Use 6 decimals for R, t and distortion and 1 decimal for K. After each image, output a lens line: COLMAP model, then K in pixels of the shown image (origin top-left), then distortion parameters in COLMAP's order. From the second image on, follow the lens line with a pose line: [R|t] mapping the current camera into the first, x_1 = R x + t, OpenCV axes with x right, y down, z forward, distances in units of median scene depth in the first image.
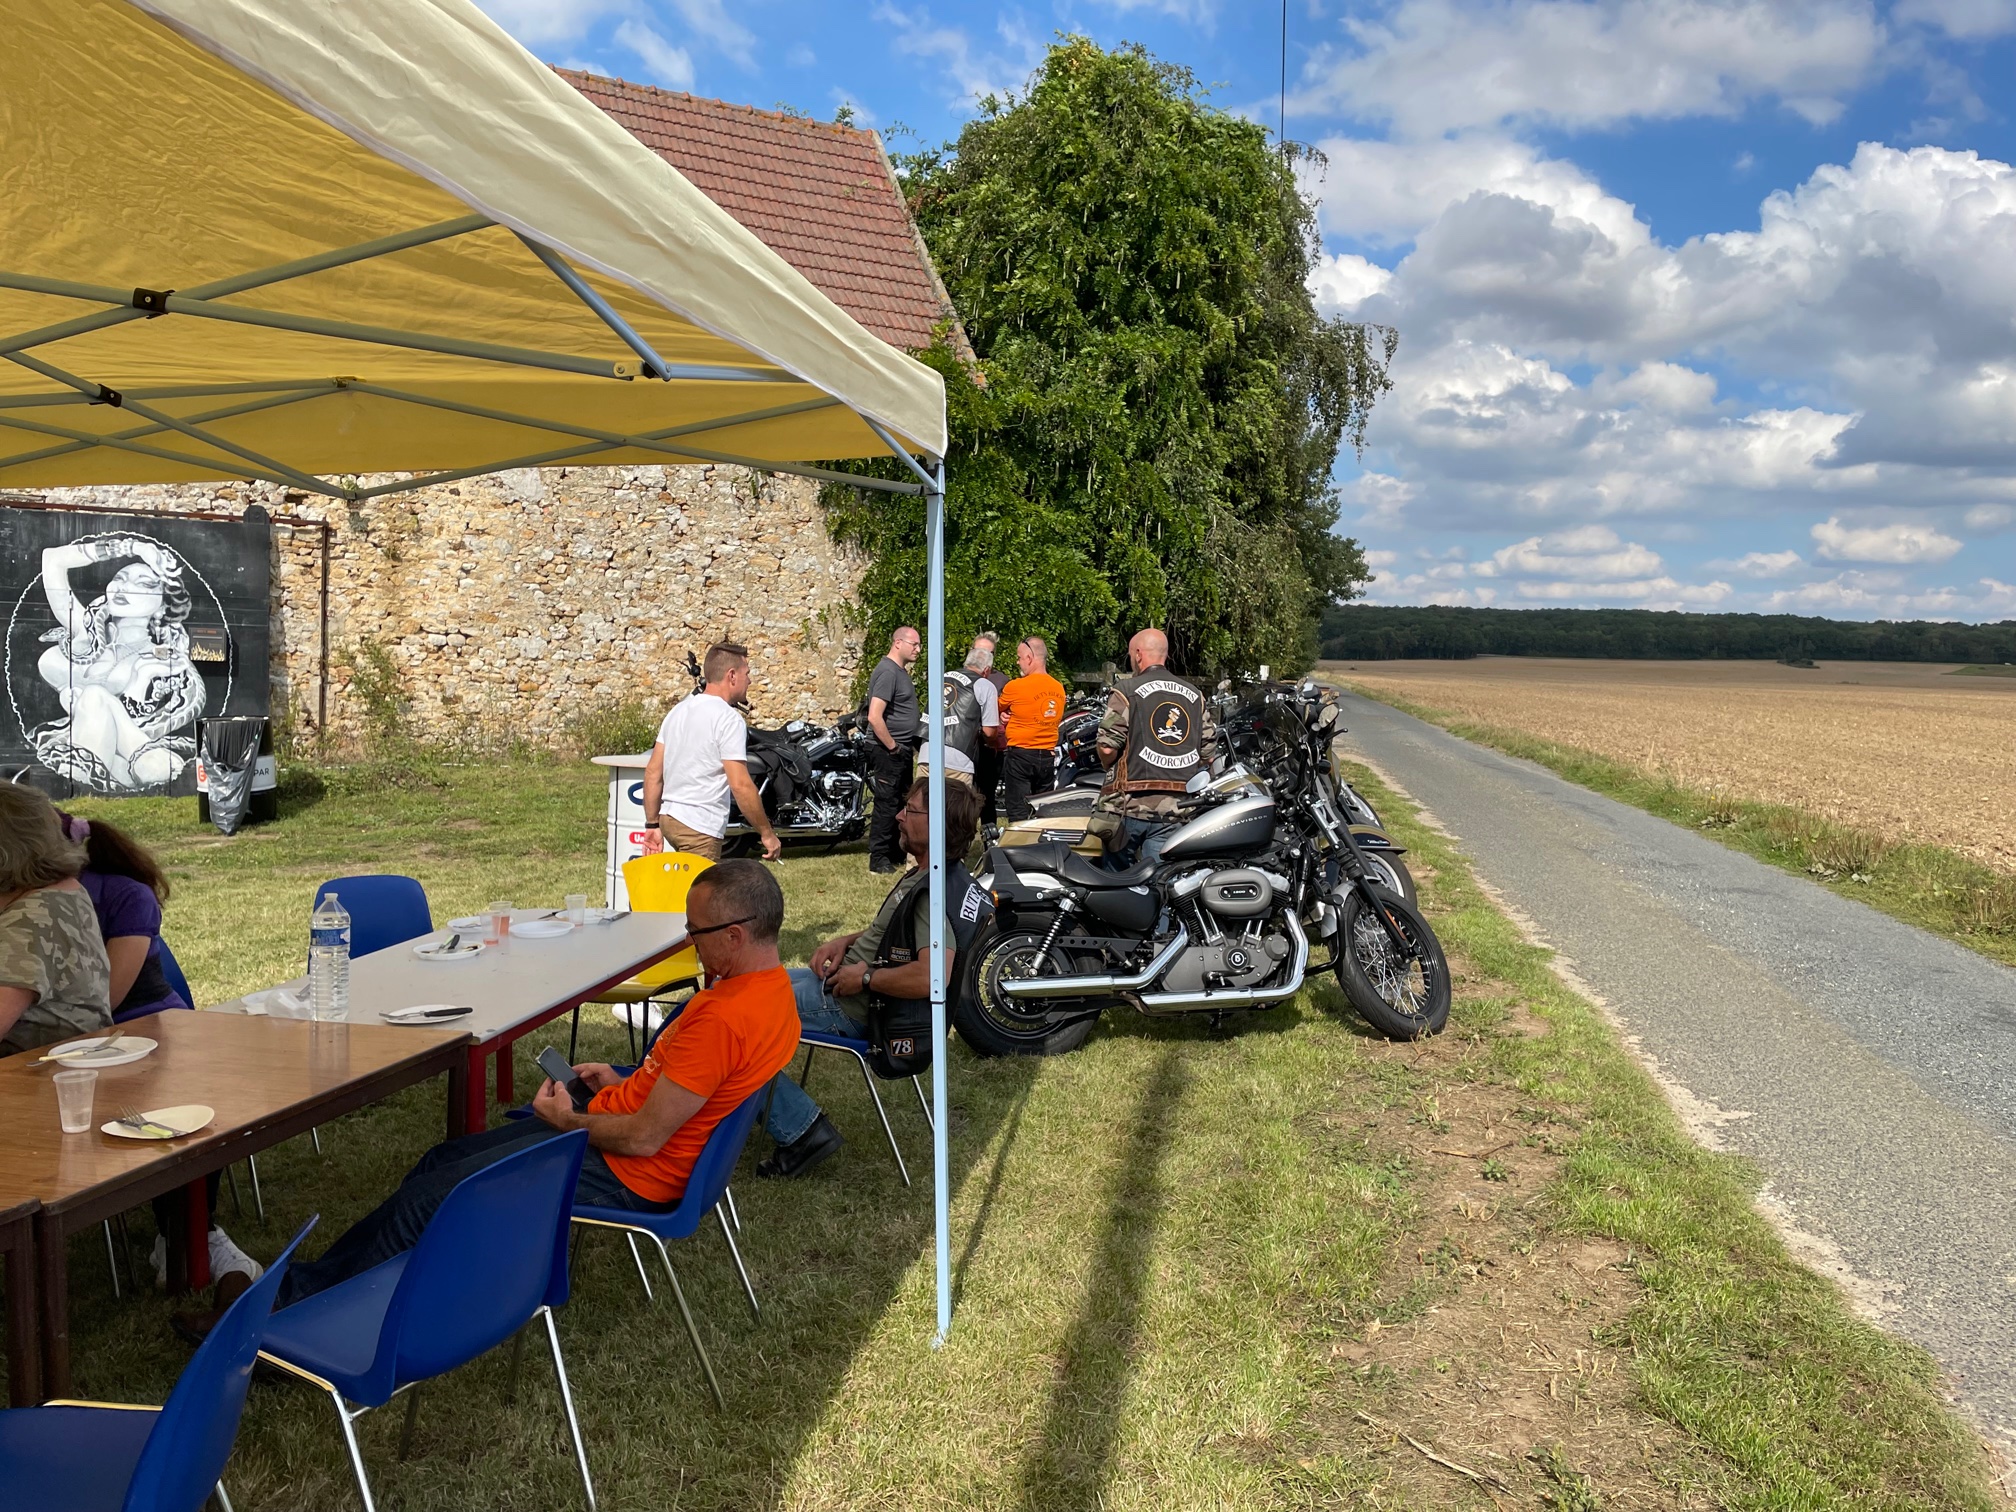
lens RADIAL K [[1527.6, 0, 1014.9], [0, 1527.6, 759.0], [0, 0, 1]] dist [0.090359, -0.109961]
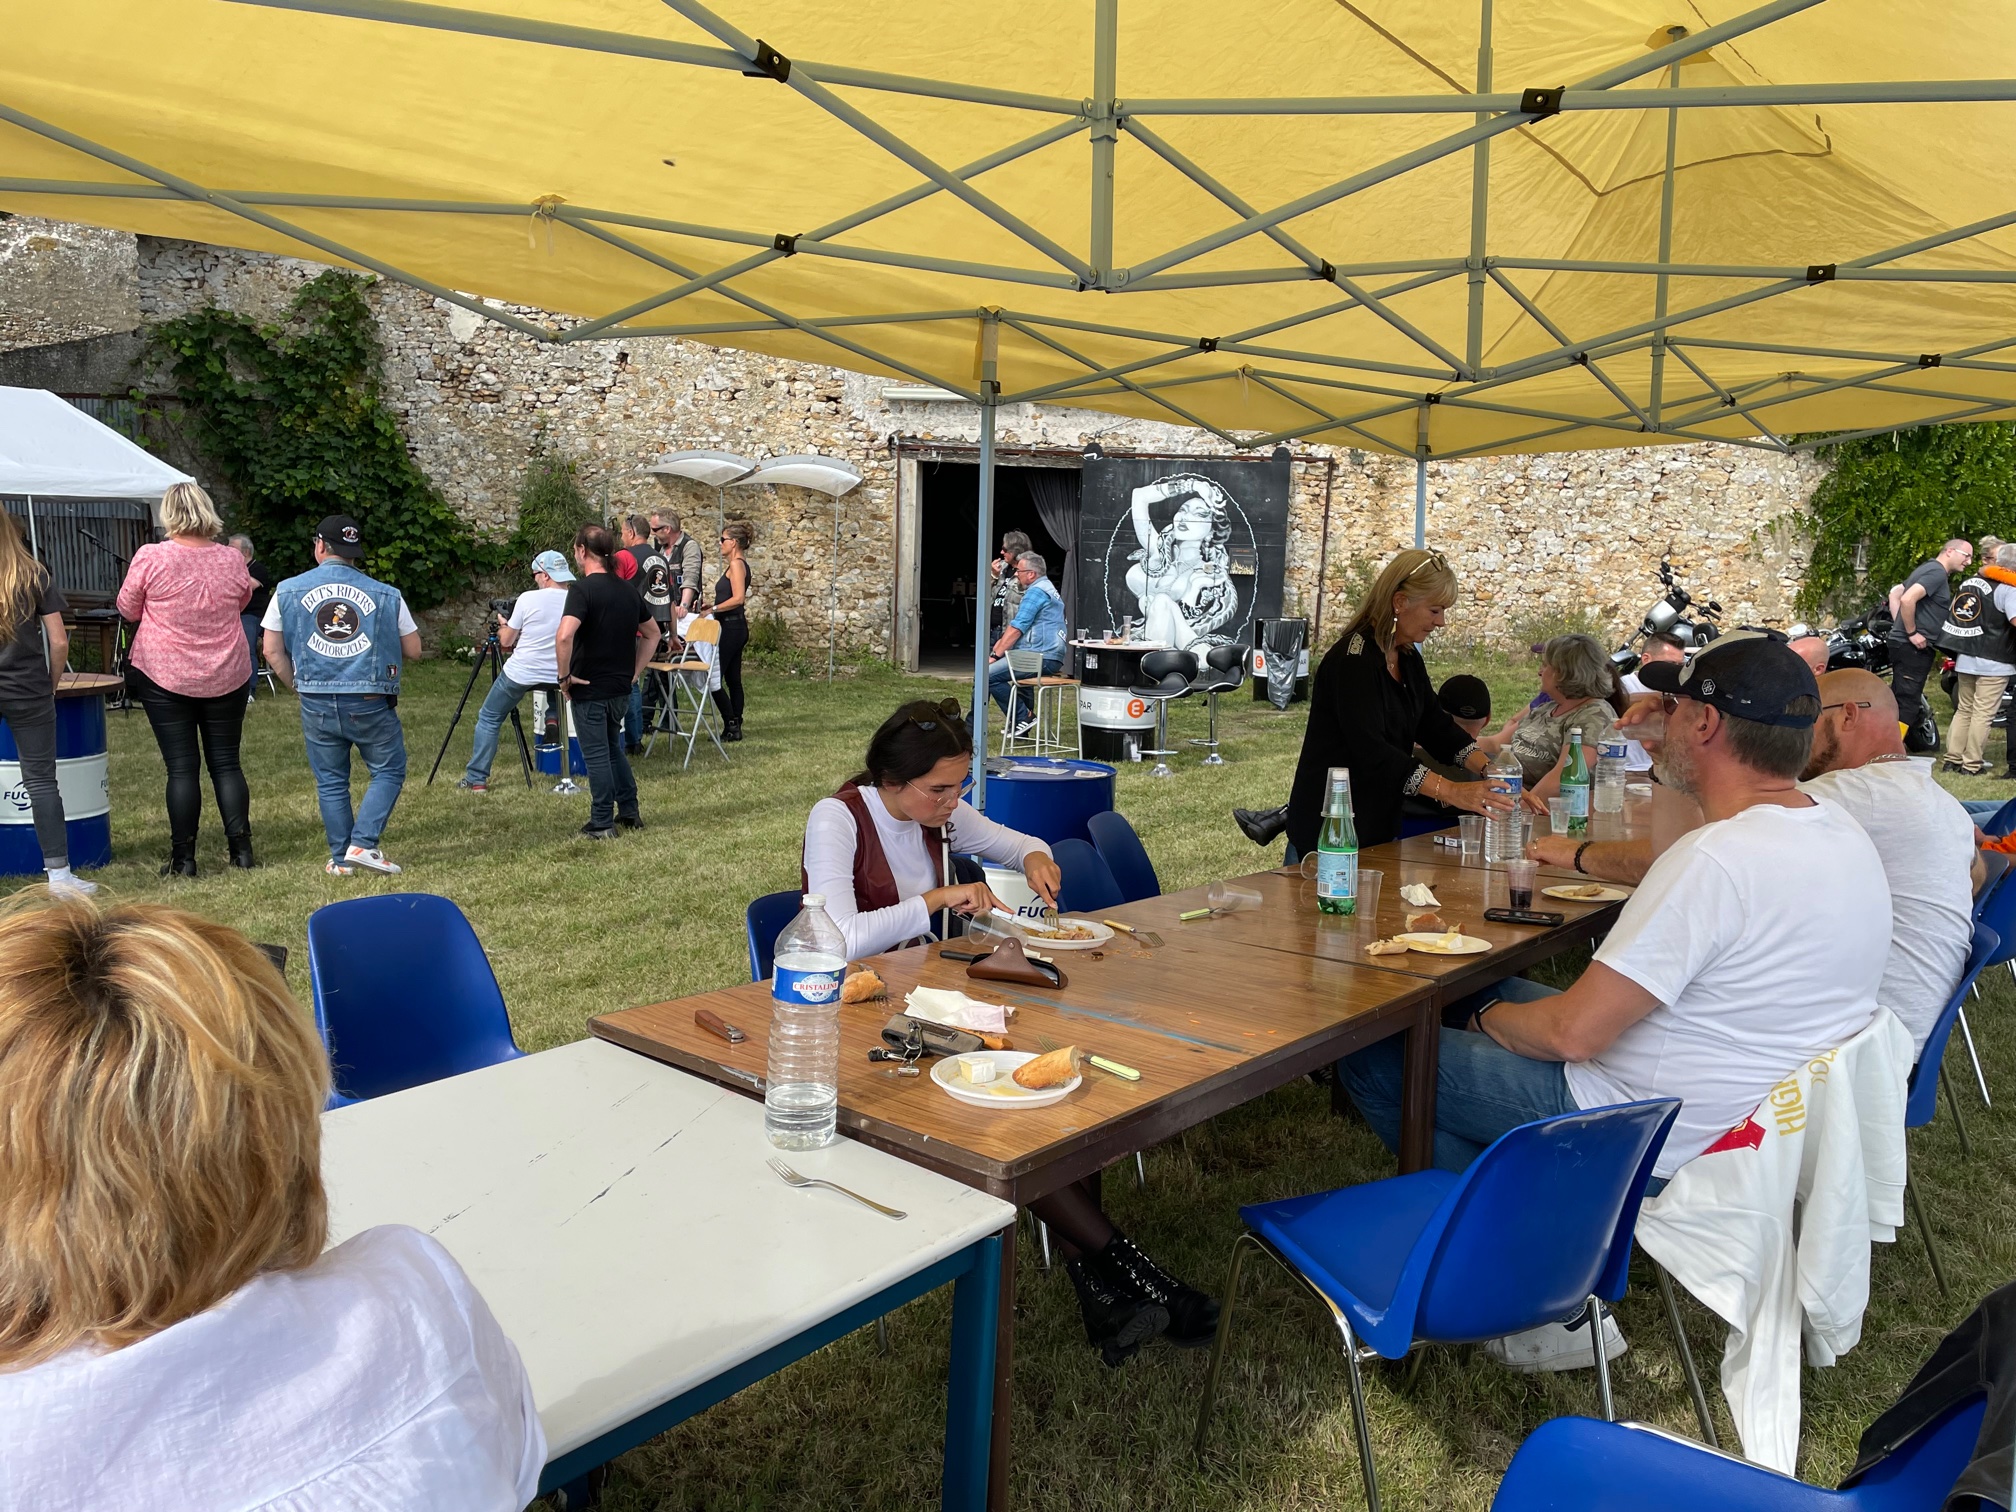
lens RADIAL K [[1527.6, 0, 1017.7], [0, 1527.6, 753.0], [0, 0, 1]] dist [0.090359, -0.109961]
pose [[0.882649, 0.052962, -0.467039, -0.084786], [-0.030441, 0.997987, 0.055641, 0.016332], [0.469045, -0.034895, 0.882484, -0.171590]]
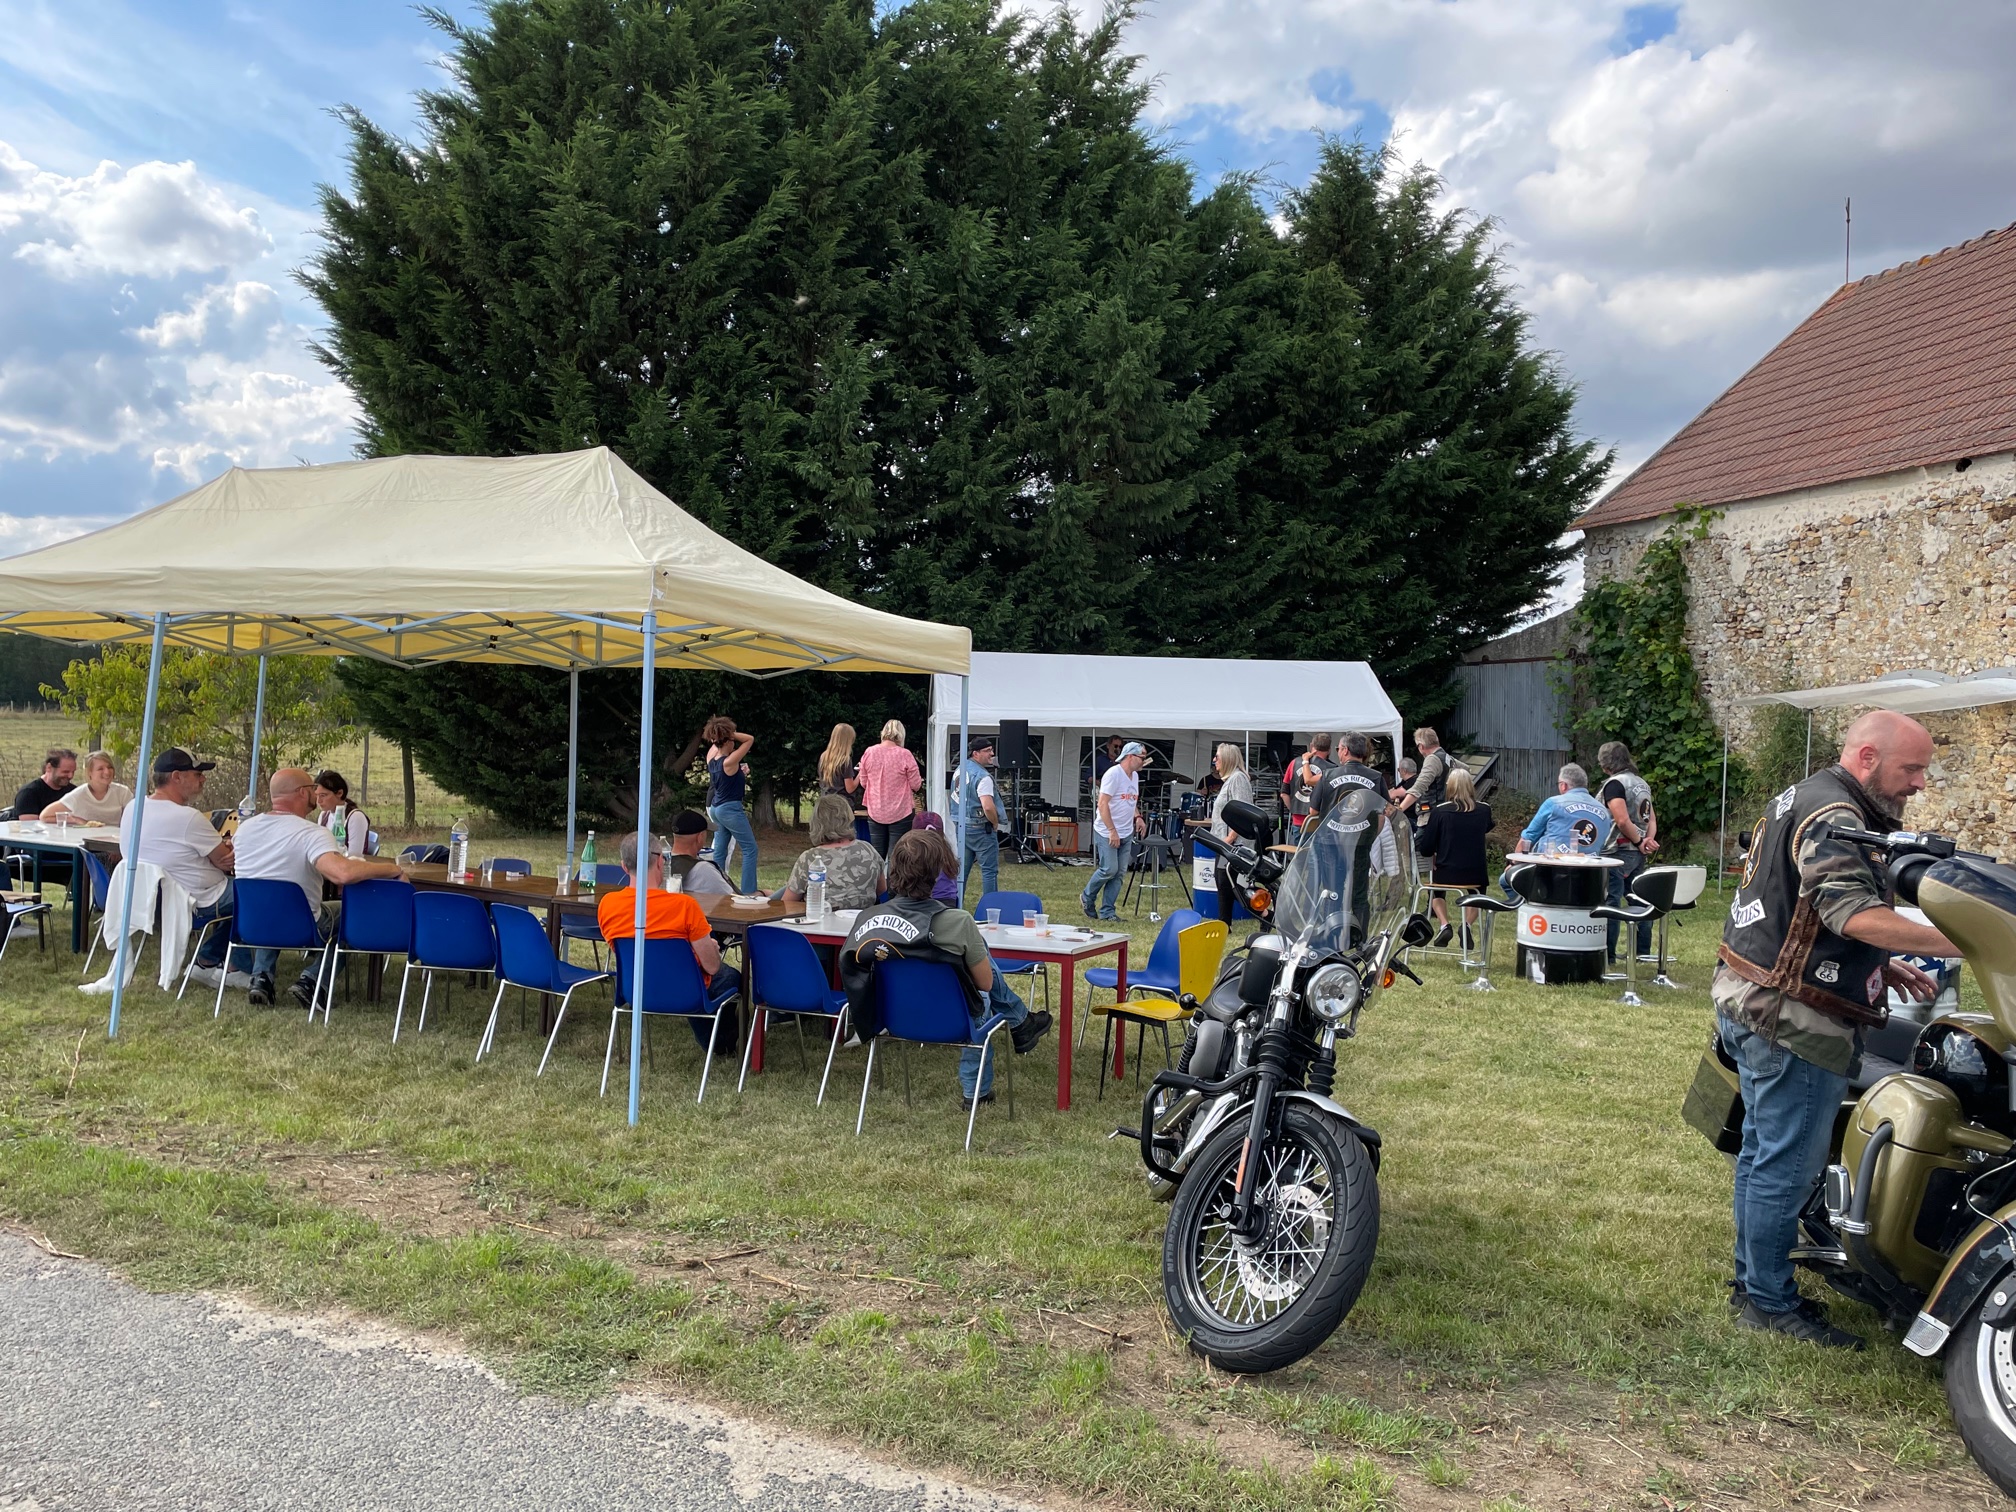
lens RADIAL K [[1527.6, 0, 974.5], [0, 1527.6, 766.9], [0, 0, 1]] dist [0.090359, -0.109961]
pose [[-0.268952, -0.016006, -0.963021, 0.358908], [-0.104630, 0.994430, 0.012693, -0.018942], [0.957454, 0.104175, -0.269129, 0.424075]]
